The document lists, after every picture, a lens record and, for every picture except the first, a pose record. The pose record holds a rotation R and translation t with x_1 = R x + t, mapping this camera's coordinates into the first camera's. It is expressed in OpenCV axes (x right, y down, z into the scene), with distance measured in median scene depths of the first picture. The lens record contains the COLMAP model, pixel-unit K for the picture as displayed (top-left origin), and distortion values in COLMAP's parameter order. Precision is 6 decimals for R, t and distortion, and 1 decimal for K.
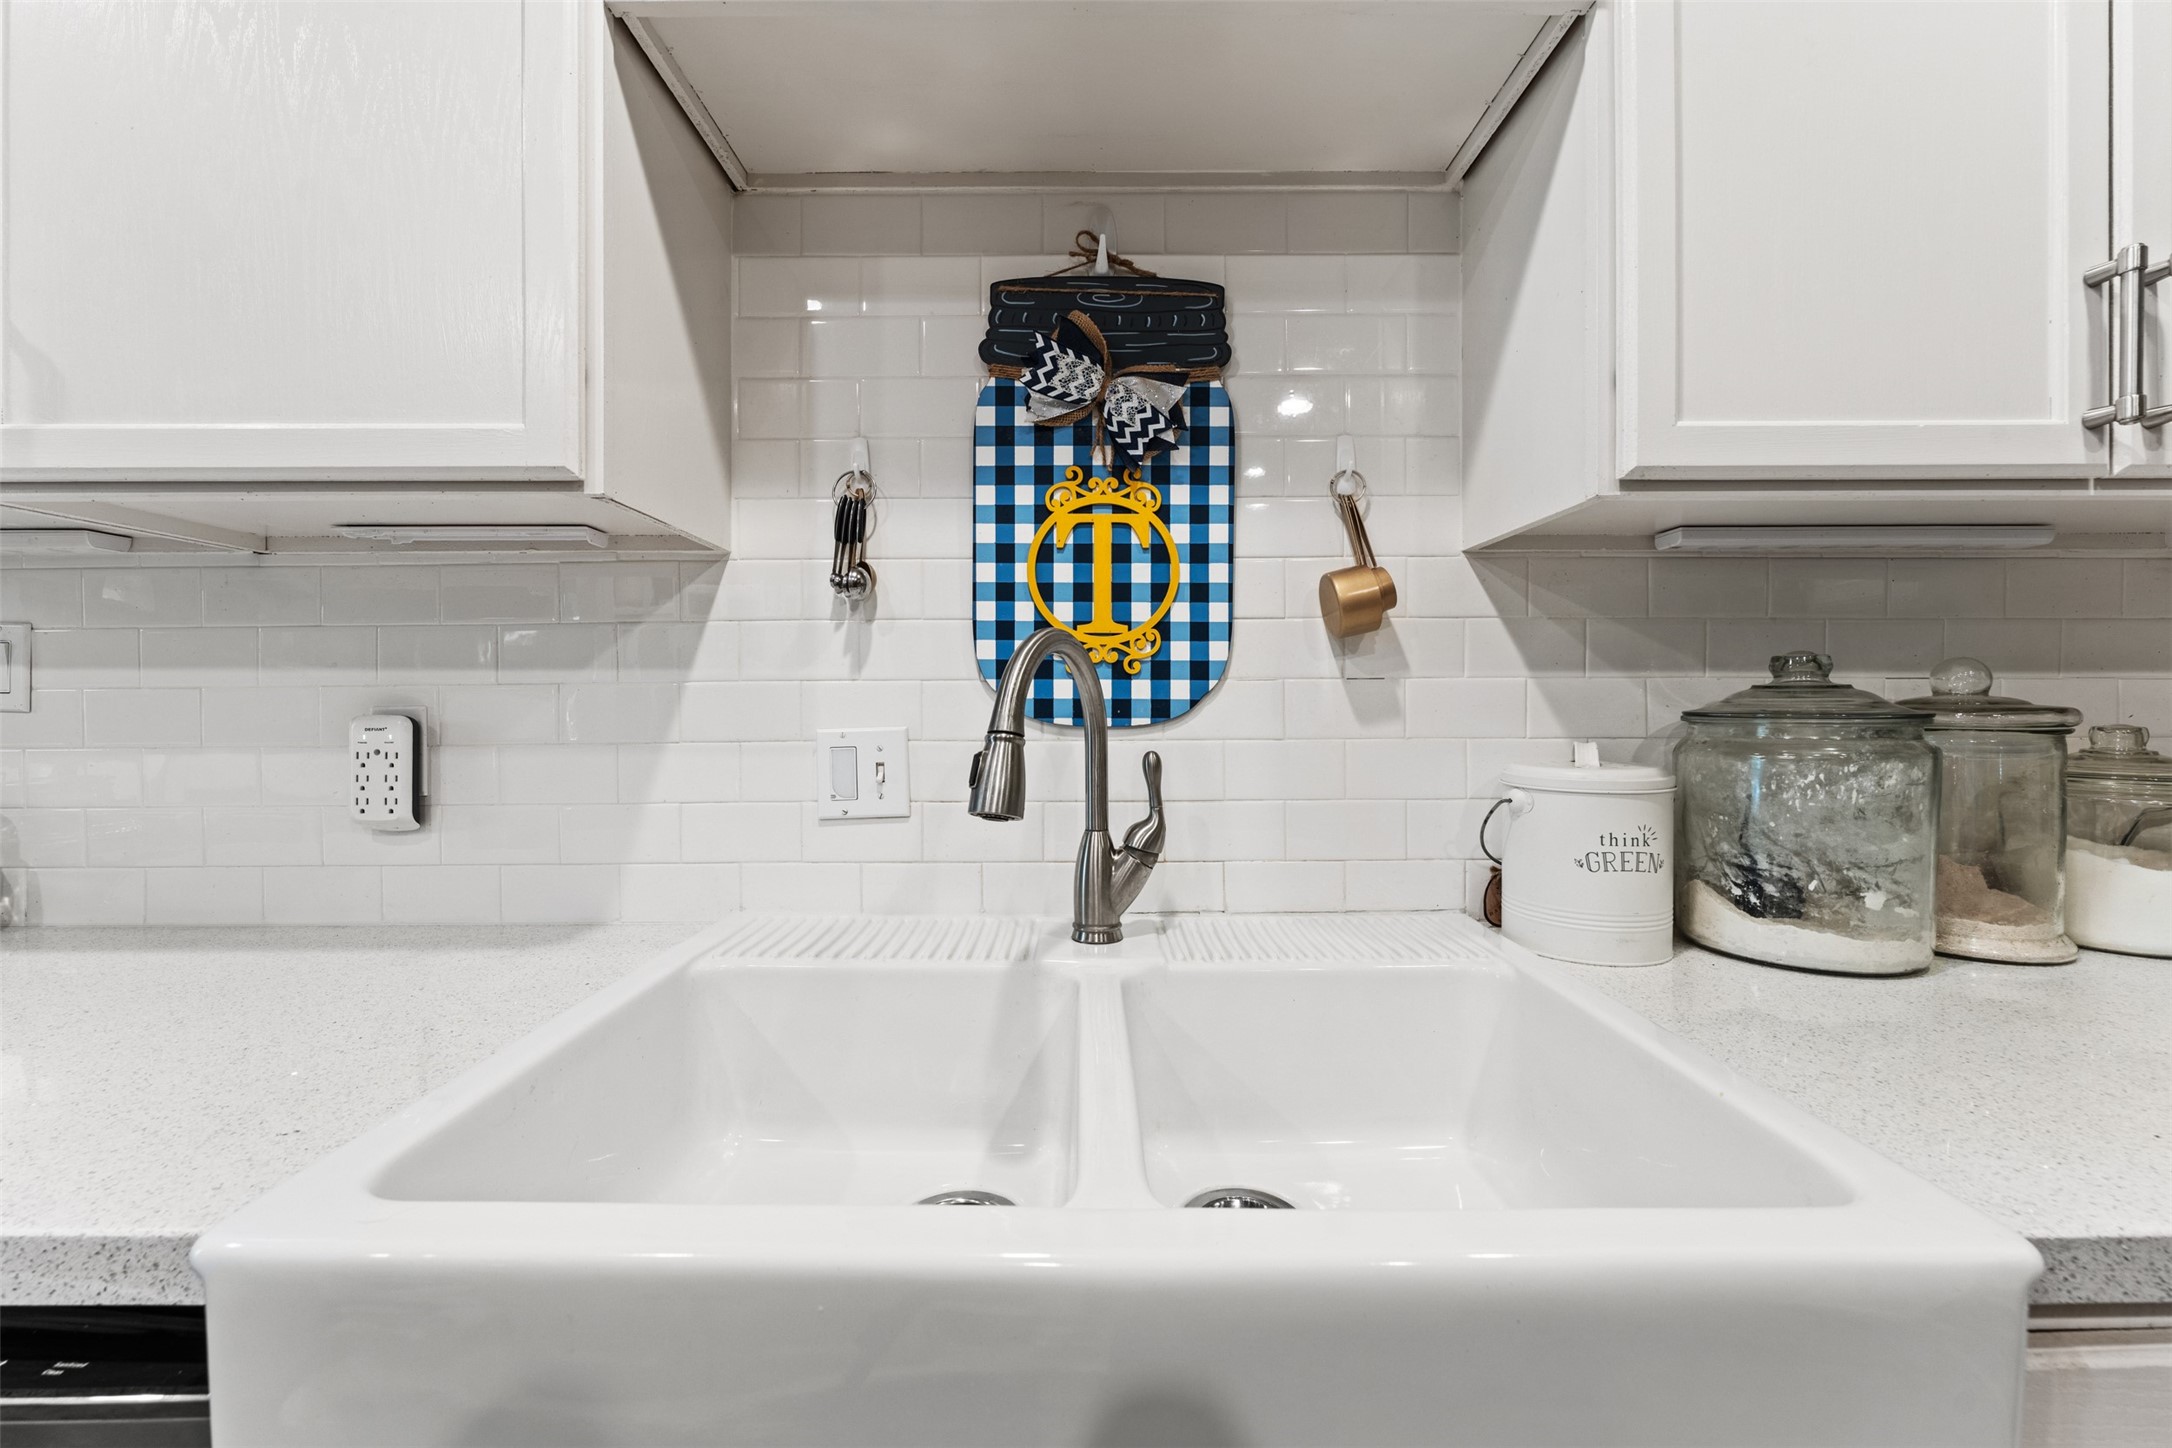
lens RADIAL K [[871.5, 0, 1087.5], [0, 871.5, 713.8], [0, 0, 1]] dist [-0.001999, -0.000190]
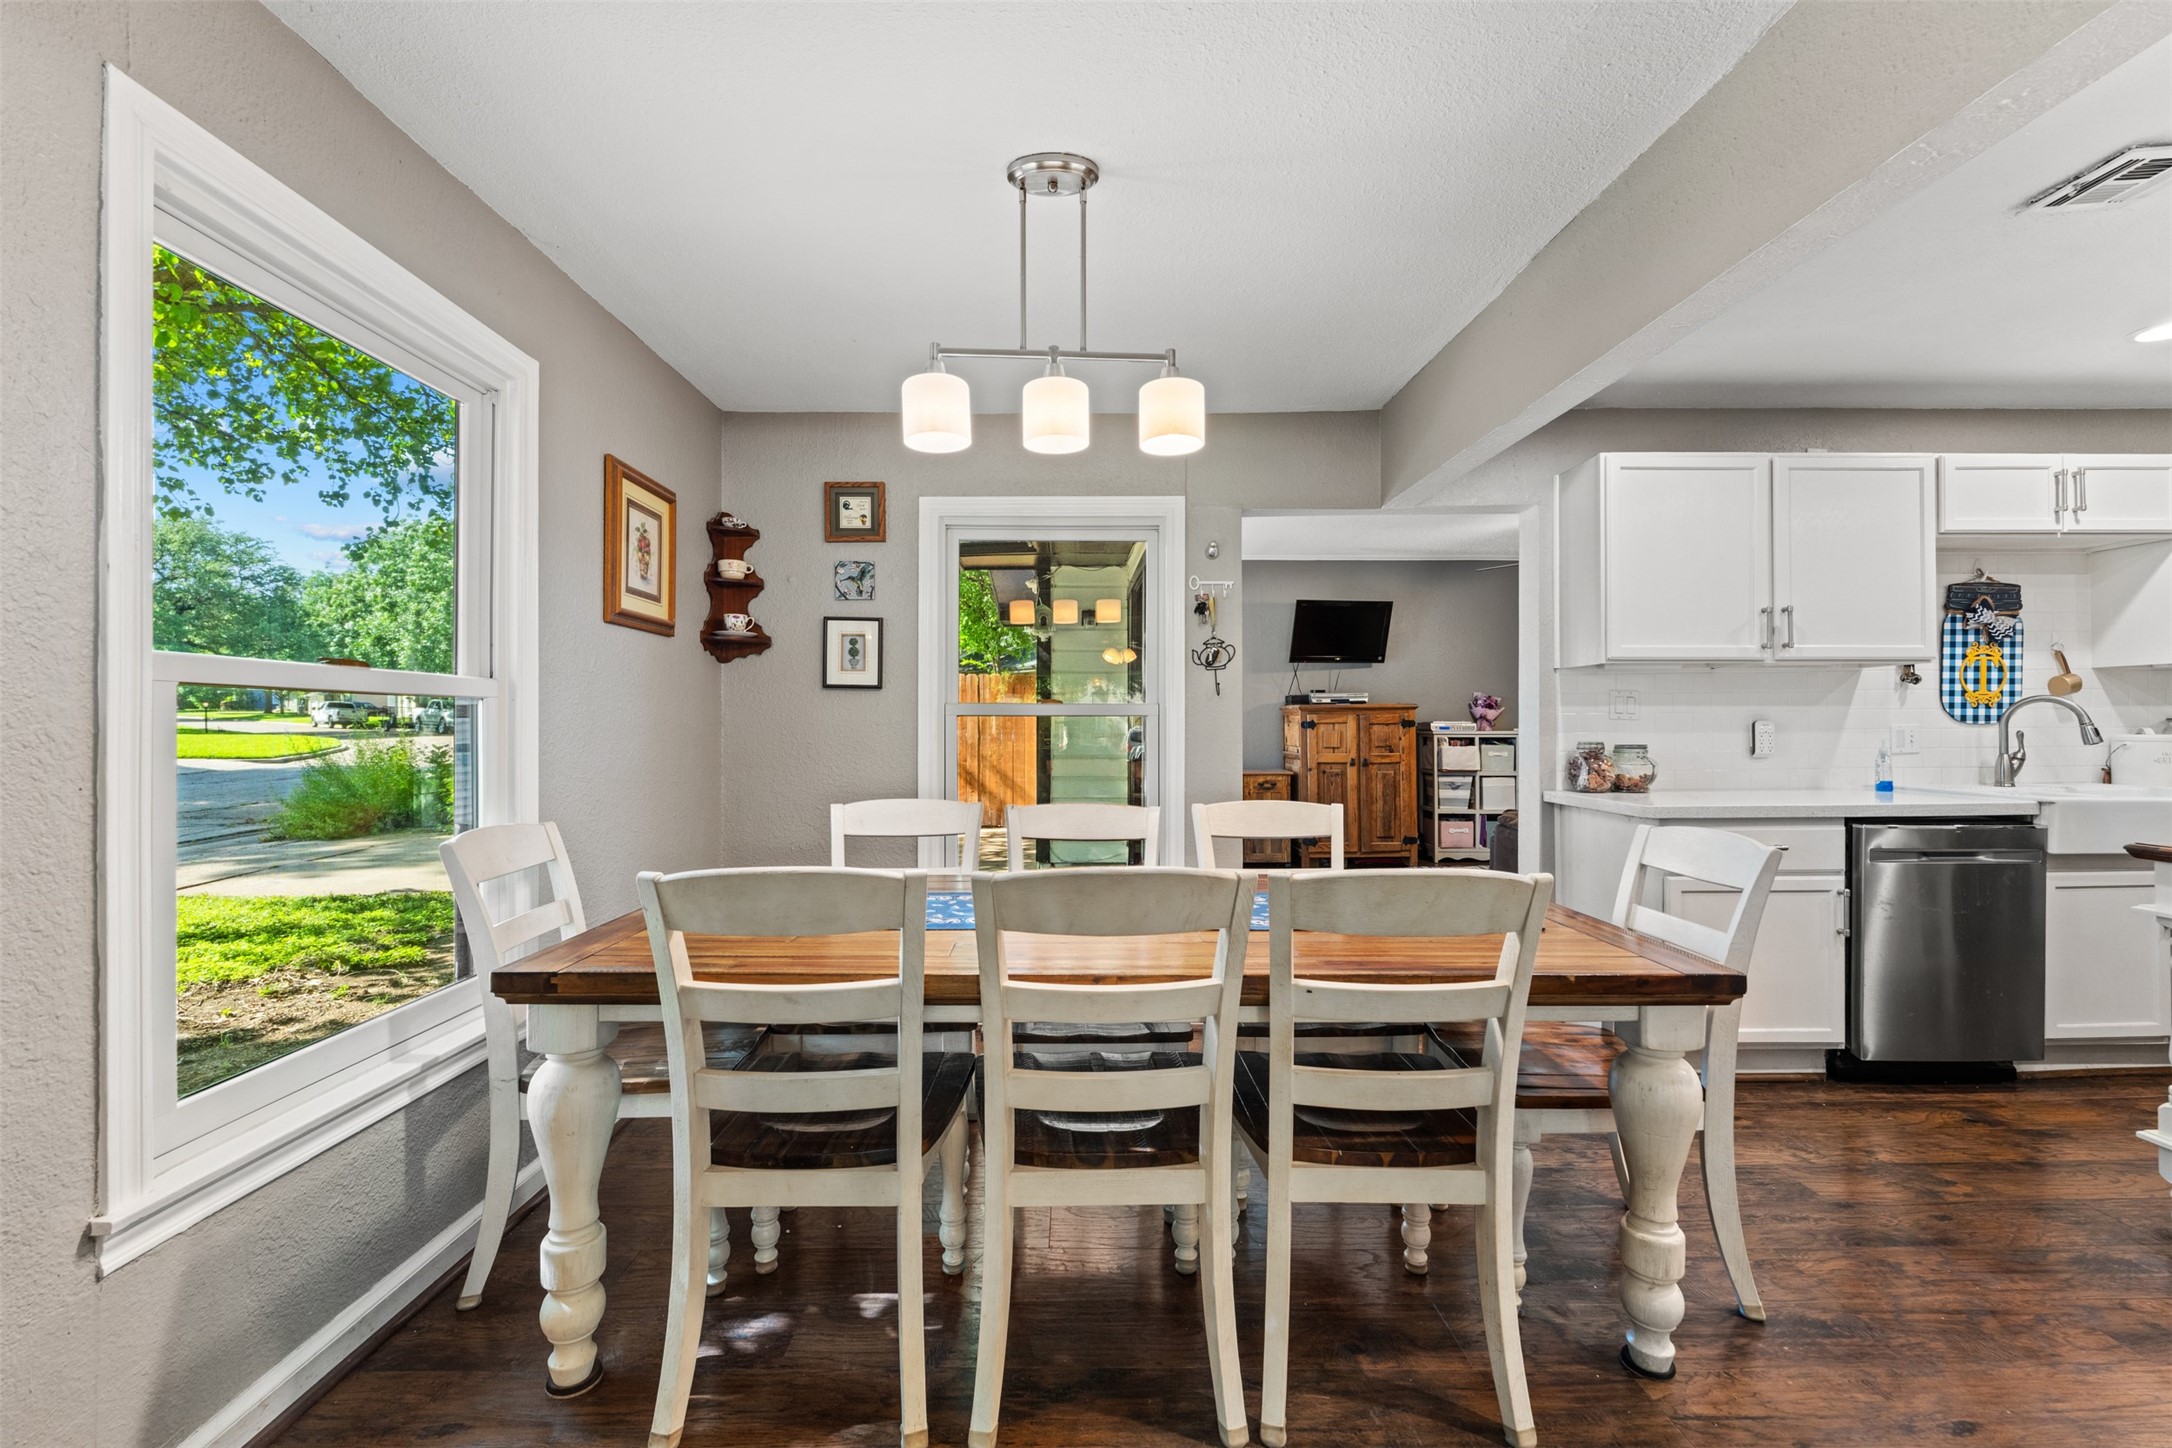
lens RADIAL K [[908.0, 0, 1081.5], [0, 908.0, 717.3], [0, 0, 1]] dist [-0.009917, 0.000001]
pose [[0.999985, -0.002050, 0.005141, -3.279923], [0.002093, 0.999964, -0.008254, 0.011844], [-0.005124, 0.008265, 0.999953, -2.252746]]
